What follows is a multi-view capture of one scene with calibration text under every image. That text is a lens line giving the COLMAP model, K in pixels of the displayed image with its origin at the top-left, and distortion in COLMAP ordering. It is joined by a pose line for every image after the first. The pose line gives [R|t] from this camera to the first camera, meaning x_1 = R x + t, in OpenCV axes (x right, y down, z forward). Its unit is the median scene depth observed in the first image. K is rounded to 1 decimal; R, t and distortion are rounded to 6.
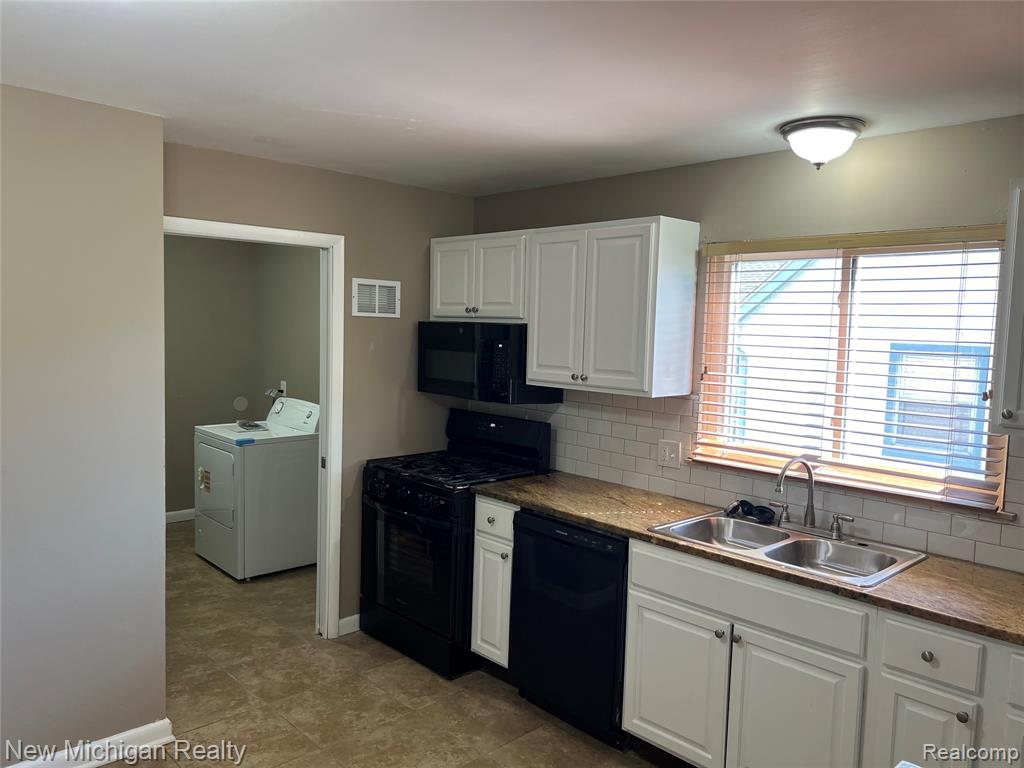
lens RADIAL K [[769.2, 0, 513.0], [0, 769.2, 384.3], [0, 0, 1]] dist [0.063109, -0.069486]
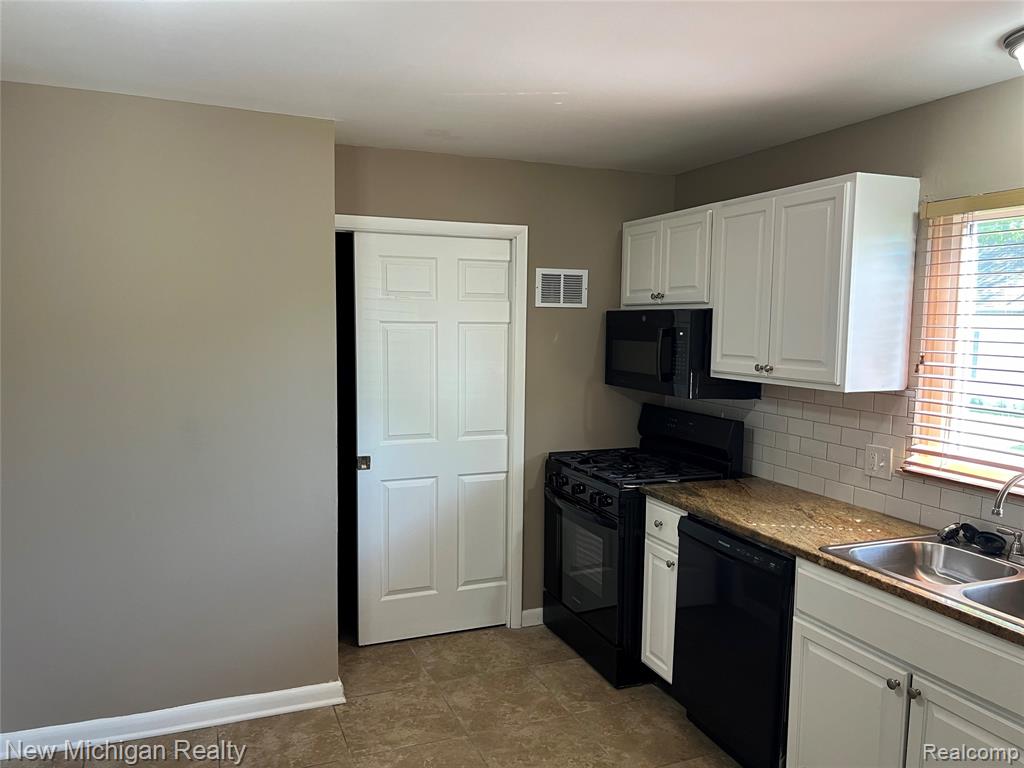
lens RADIAL K [[769.2, 0, 509.0], [0, 769.2, 394.8], [0, 0, 1]] dist [0.063109, -0.069486]
pose [[0.929228, 0.017409, -0.369097, 0.149364], [-0.012518, 0.999799, 0.015643, 0.011007], [0.369295, -0.009915, 0.929259, 0.083518]]
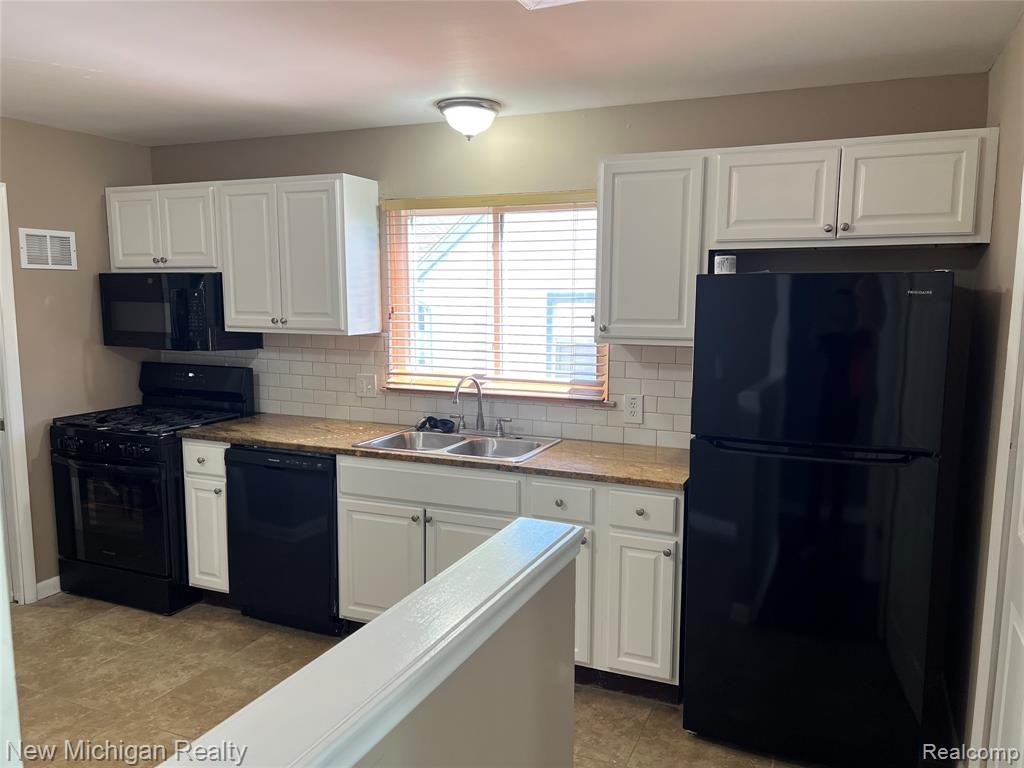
lens RADIAL K [[769.2, 0, 519.6], [0, 769.2, 390.9], [0, 0, 1]] dist [0.063109, -0.069486]
pose [[0.918638, -0.075989, 0.387725, -0.034405], [0.052873, 0.996148, 0.069960, 0.032008], [-0.391548, -0.043767, 0.919116, -0.150675]]
